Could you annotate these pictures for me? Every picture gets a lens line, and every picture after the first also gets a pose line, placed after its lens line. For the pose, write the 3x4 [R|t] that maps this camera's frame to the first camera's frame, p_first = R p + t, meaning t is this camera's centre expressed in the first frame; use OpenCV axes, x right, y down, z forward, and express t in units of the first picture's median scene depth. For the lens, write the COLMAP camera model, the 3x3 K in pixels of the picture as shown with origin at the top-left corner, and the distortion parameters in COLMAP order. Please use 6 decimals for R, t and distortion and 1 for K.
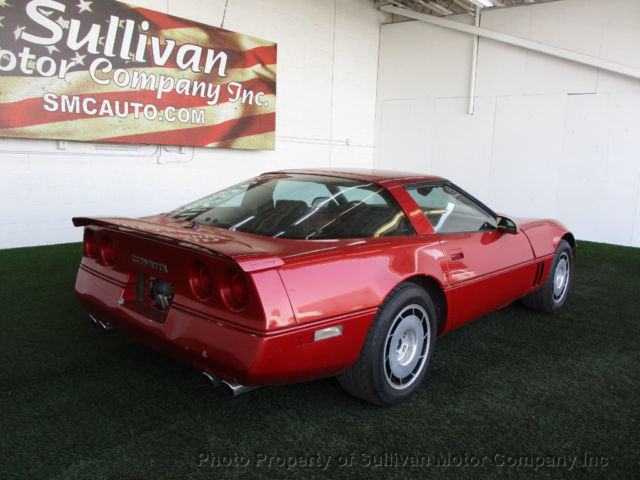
lens RADIAL K [[533.2, 0, 324.4], [0, 533.2, 236.4], [0, 0, 1]] dist [-0.028056, 0.011252]
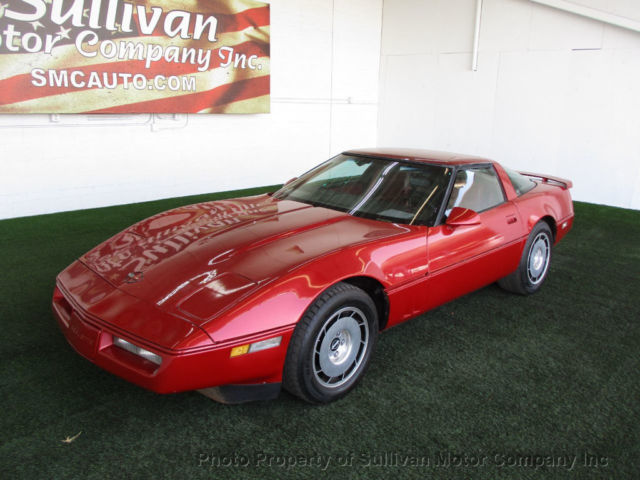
lens RADIAL K [[533.2, 0, 324.4], [0, 533.2, 236.4], [0, 0, 1]] dist [-0.028056, 0.011252]
pose [[0.998190, 0.001258, -0.060124, 0.089910], [0.004904, 0.994747, 0.102247, -0.041978], [0.059937, -0.102356, 0.992940, -0.020708]]
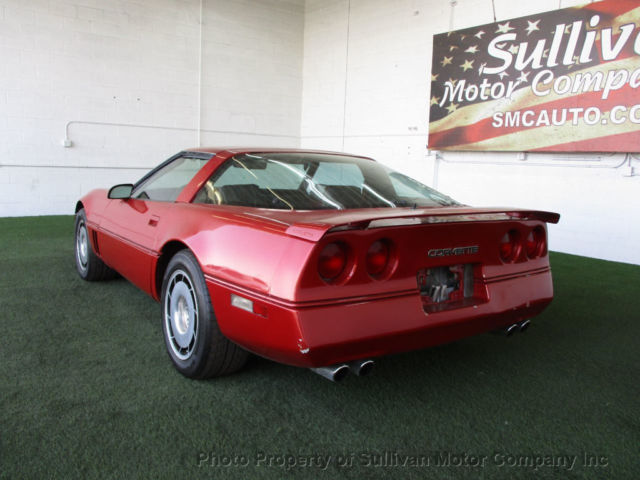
lens RADIAL K [[534.3, 0, 320.0], [0, 534.3, 240.0], [0, 0, 1]] dist [-0.032781, 0.008275]
pose [[-0.237956, 0.090510, -0.967050, 0.666861], [-0.190671, 0.971922, 0.137883, -0.069680], [0.952377, 0.217198, -0.214017, 0.819888]]
